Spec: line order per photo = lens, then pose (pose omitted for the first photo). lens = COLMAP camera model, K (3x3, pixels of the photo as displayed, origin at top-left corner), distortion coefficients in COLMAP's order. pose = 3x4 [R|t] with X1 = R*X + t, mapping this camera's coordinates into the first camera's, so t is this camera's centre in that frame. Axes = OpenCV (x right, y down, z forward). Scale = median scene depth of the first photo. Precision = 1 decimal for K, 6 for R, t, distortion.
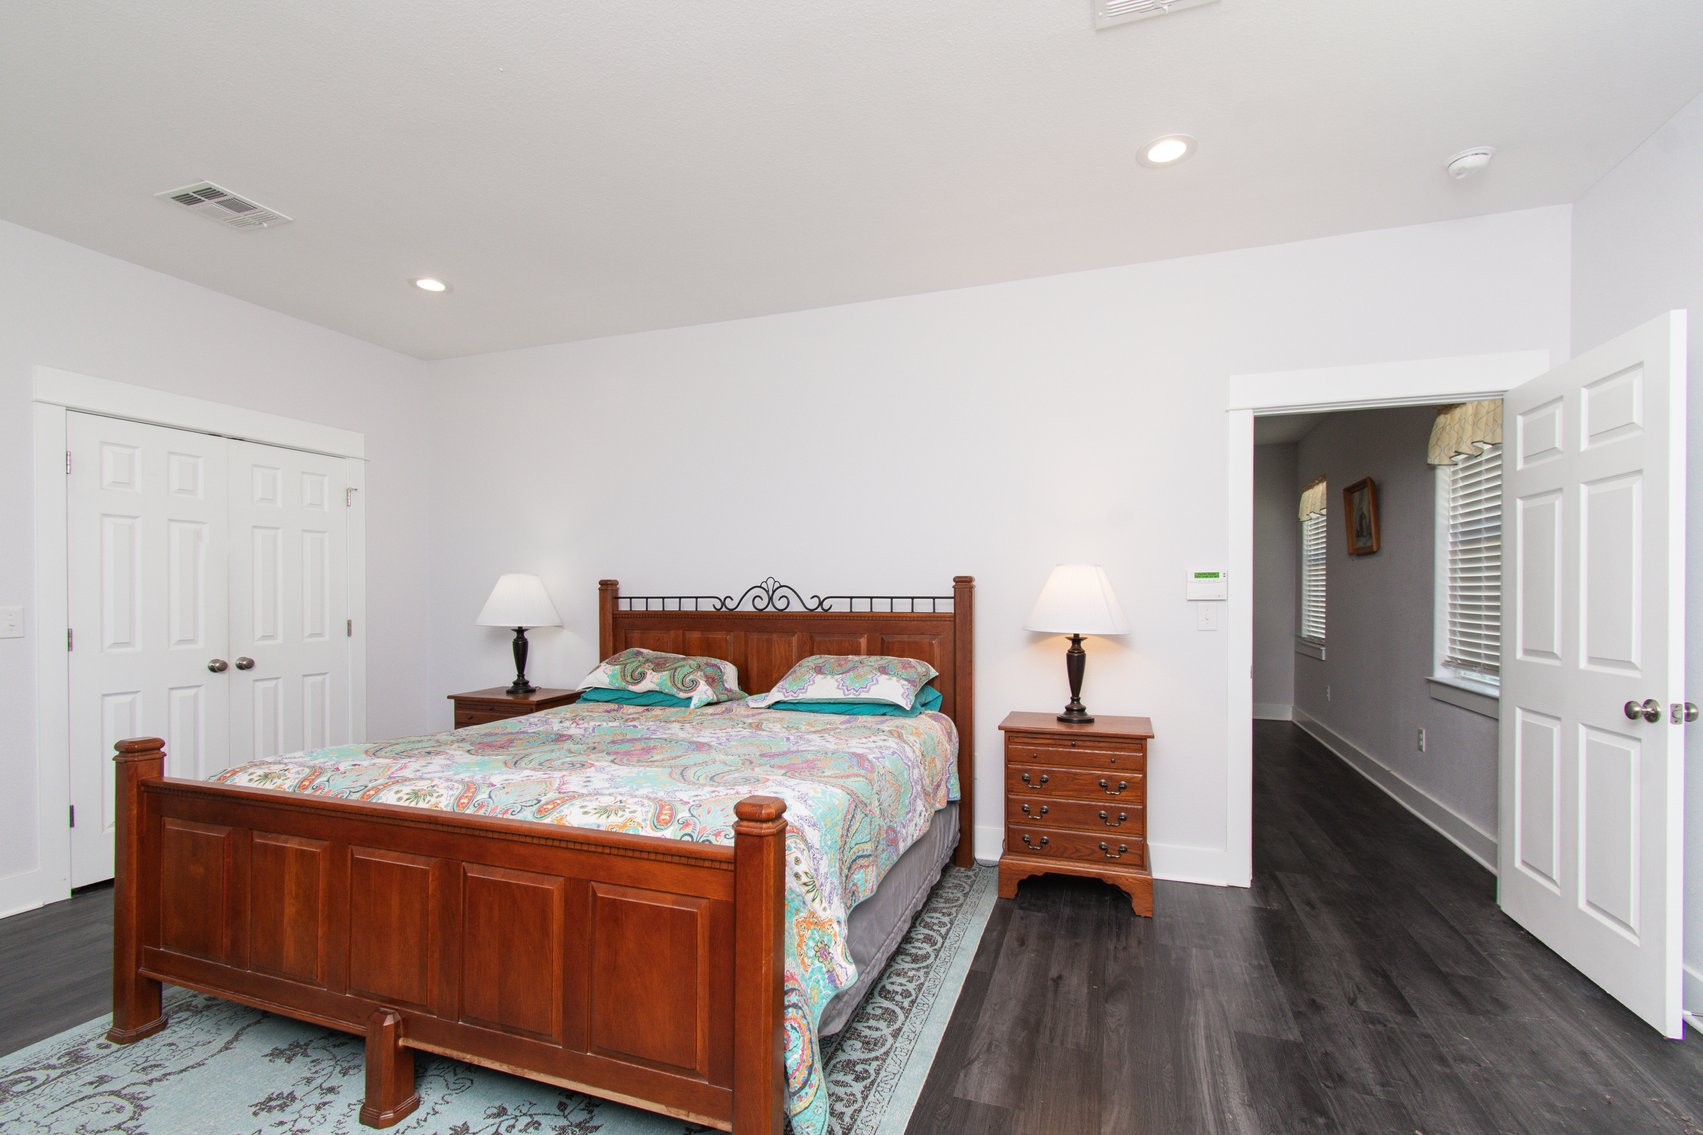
lens RADIAL K [[759.2, 0, 851.7], [0, 759.2, 600.1], [0, 0, 1]] dist [-0.000700, 0.000660]
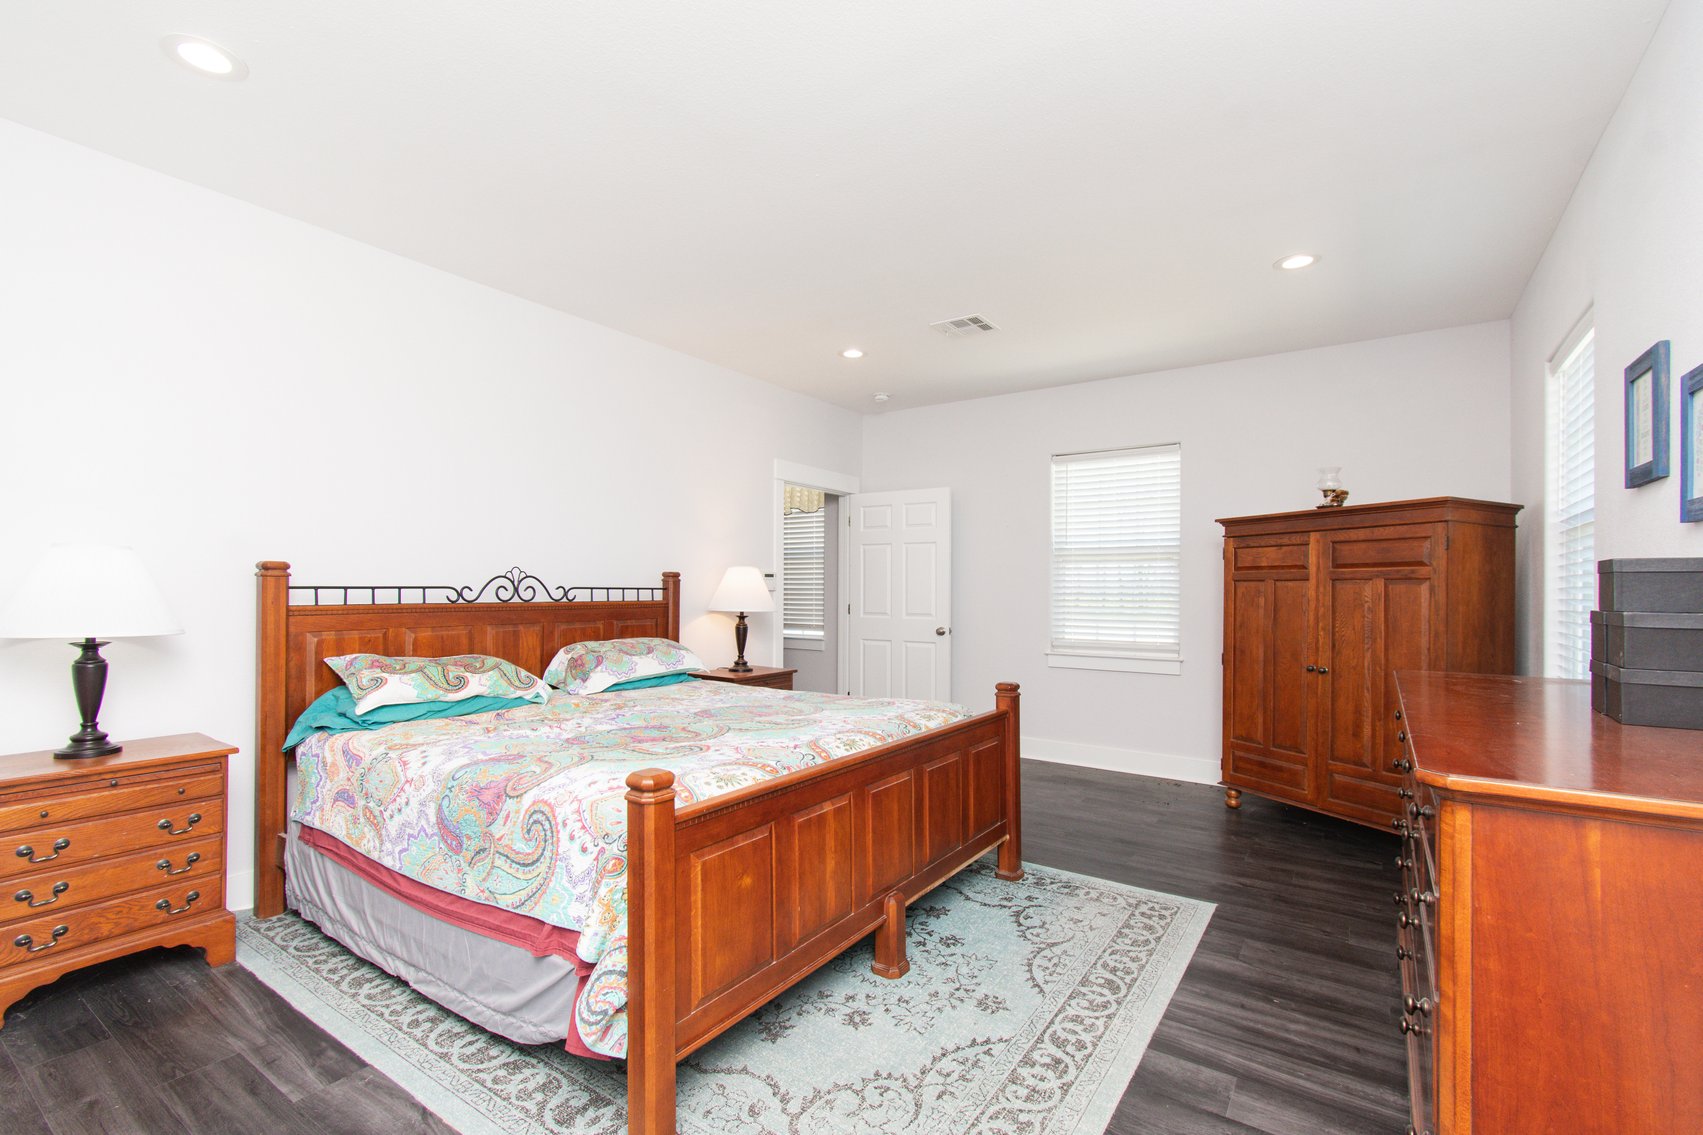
lens RADIAL K [[759.2, 0, 851.7], [0, 759.2, 600.1], [0, 0, 1]] dist [-0.000700, 0.000660]
pose [[0.260736, -0.012348, 0.965331, -0.922785], [0.002102, 0.999923, 0.012223, 0.001011], [-0.965408, -0.001157, 0.260742, 0.345163]]
